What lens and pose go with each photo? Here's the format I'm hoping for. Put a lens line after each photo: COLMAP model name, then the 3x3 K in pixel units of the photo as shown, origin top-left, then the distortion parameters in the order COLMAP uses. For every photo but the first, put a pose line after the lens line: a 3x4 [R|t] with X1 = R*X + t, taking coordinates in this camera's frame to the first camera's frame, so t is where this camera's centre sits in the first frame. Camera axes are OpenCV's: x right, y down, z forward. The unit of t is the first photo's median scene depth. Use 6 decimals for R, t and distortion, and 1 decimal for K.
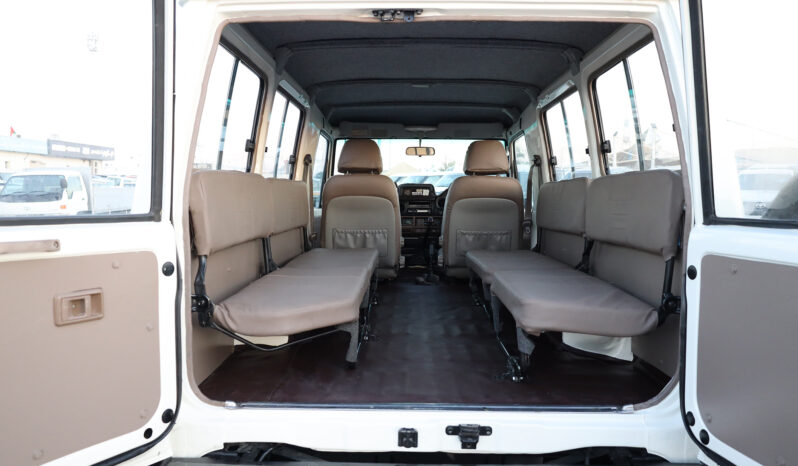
lens RADIAL K [[601.1, 0, 399.0], [0, 601.1, 233.0], [0, 0, 1]] dist [0.007950, 0.001116]
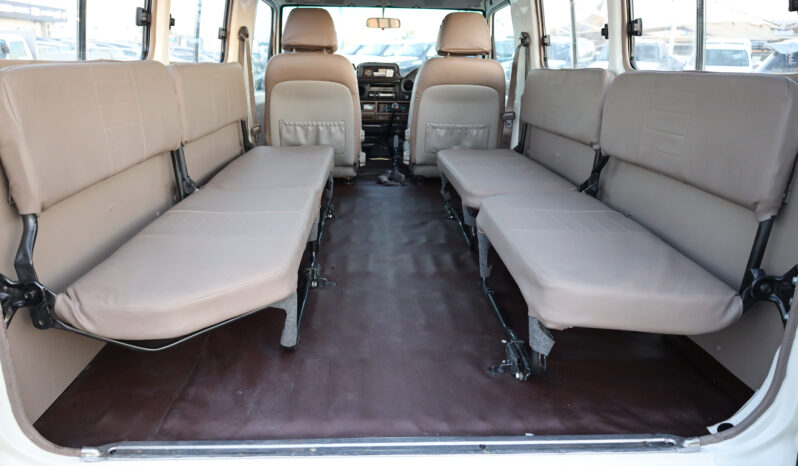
lens RADIAL K [[567.1, 0, 399.0], [0, 567.1, 233.0], [0, 0, 1]] dist [-0.005540, -0.000122]
pose [[0.997871, -0.006649, 0.064879, 0.004511], [-0.008195, 0.974120, 0.225881, -0.036085], [-0.064702, -0.225932, 0.971992, 0.197682]]
